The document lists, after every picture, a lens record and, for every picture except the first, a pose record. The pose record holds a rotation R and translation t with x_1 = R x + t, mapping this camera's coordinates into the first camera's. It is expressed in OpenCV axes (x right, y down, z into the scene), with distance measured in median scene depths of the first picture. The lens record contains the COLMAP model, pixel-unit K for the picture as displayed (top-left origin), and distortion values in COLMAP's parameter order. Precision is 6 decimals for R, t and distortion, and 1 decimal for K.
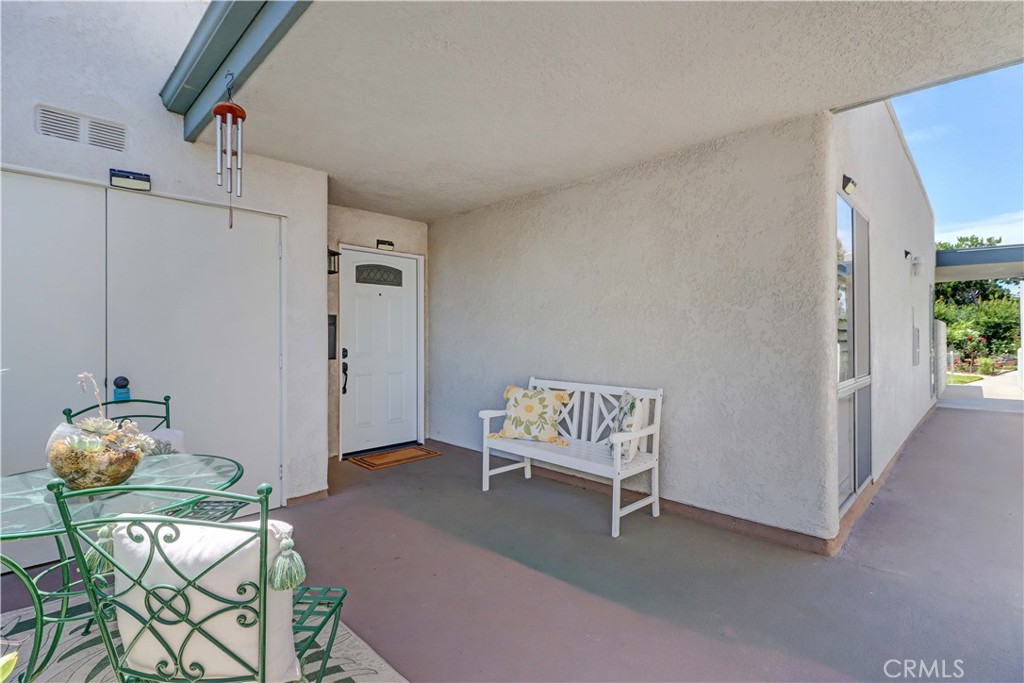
lens RADIAL K [[474.4, 0, 509.0], [0, 474.4, 339.5], [0, 0, 1]] dist [0.001077, -0.000068]
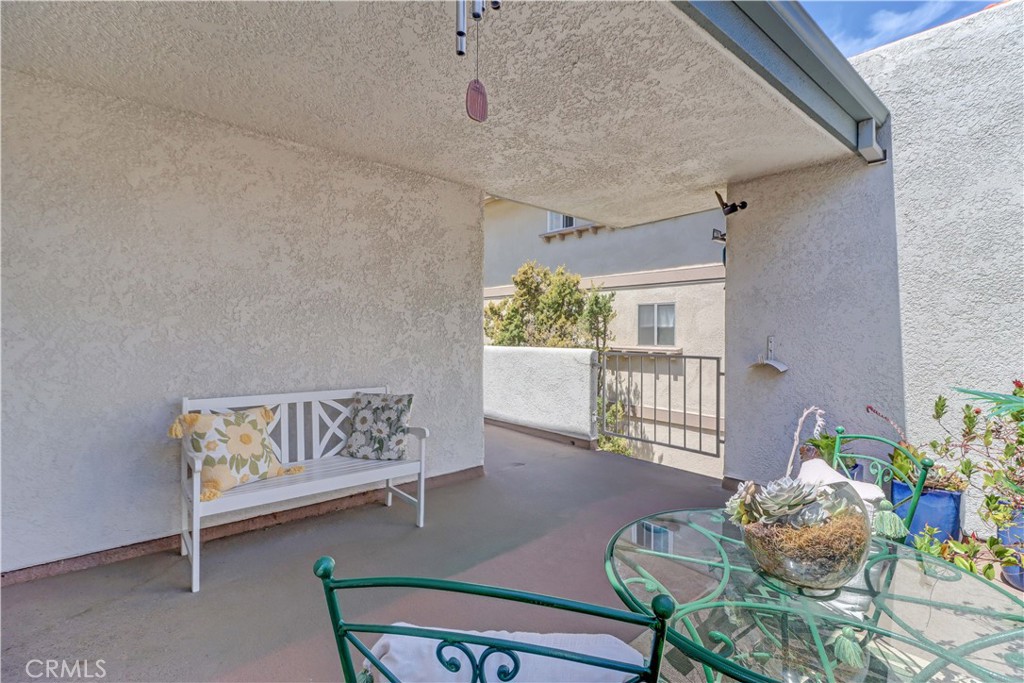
lens RADIAL K [[474.4, 0, 508.7], [0, 474.4, 338.4], [0, 0, 1]] dist [0.001077, -0.000068]
pose [[0.067779, -0.007680, 0.997671, -0.691120], [-0.003395, 0.999963, 0.007929, -0.009046], [-0.997695, -0.003925, 0.067750, 0.631141]]
